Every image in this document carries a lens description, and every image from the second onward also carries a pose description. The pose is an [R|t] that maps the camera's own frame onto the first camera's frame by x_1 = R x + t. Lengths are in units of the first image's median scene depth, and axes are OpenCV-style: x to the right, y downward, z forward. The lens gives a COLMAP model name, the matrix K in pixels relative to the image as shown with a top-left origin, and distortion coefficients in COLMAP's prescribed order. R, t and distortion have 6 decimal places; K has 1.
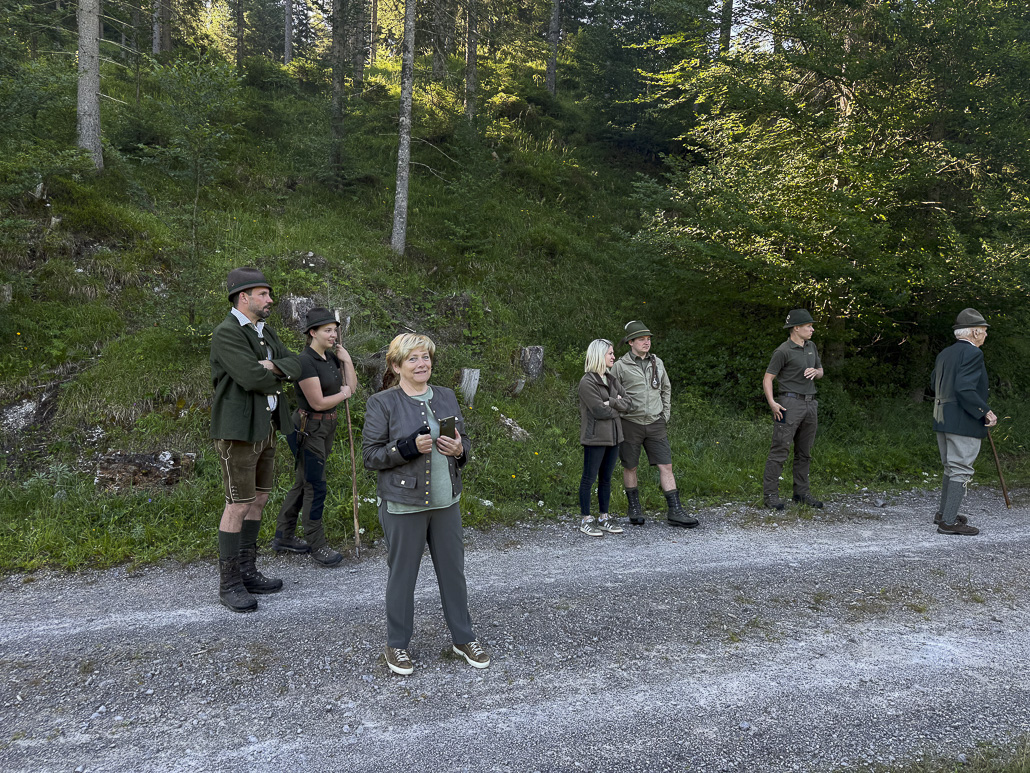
lens RADIAL K [[790.4, 0, 547.9], [0, 790.4, 385.0], [0, 0, 1]] dist [0.083485, -0.045952]
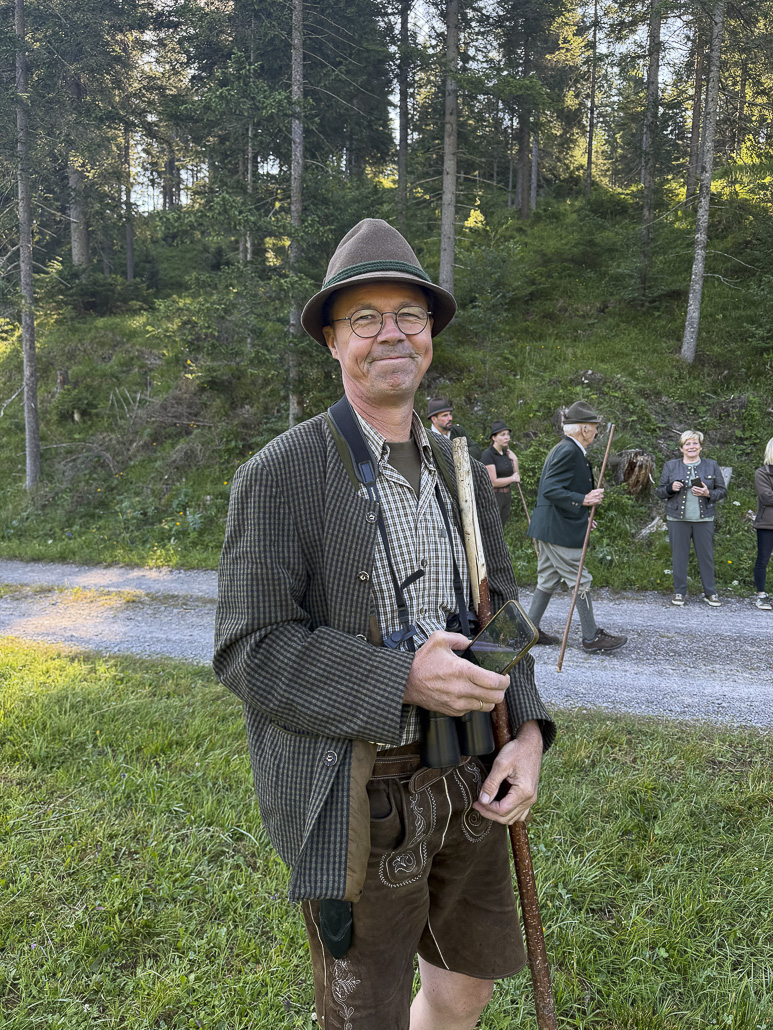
lens RADIAL K [[790.4, 0, 386.5], [0, 790.4, 515.0], [0, 0, 1]] dist [0.083485, -0.045952]
pose [[0.792127, 0.041263, -0.608960, 0.177743], [-0.021669, 0.998984, 0.039504, 0.010787], [0.609971, -0.018097, 0.792217, -0.135449]]
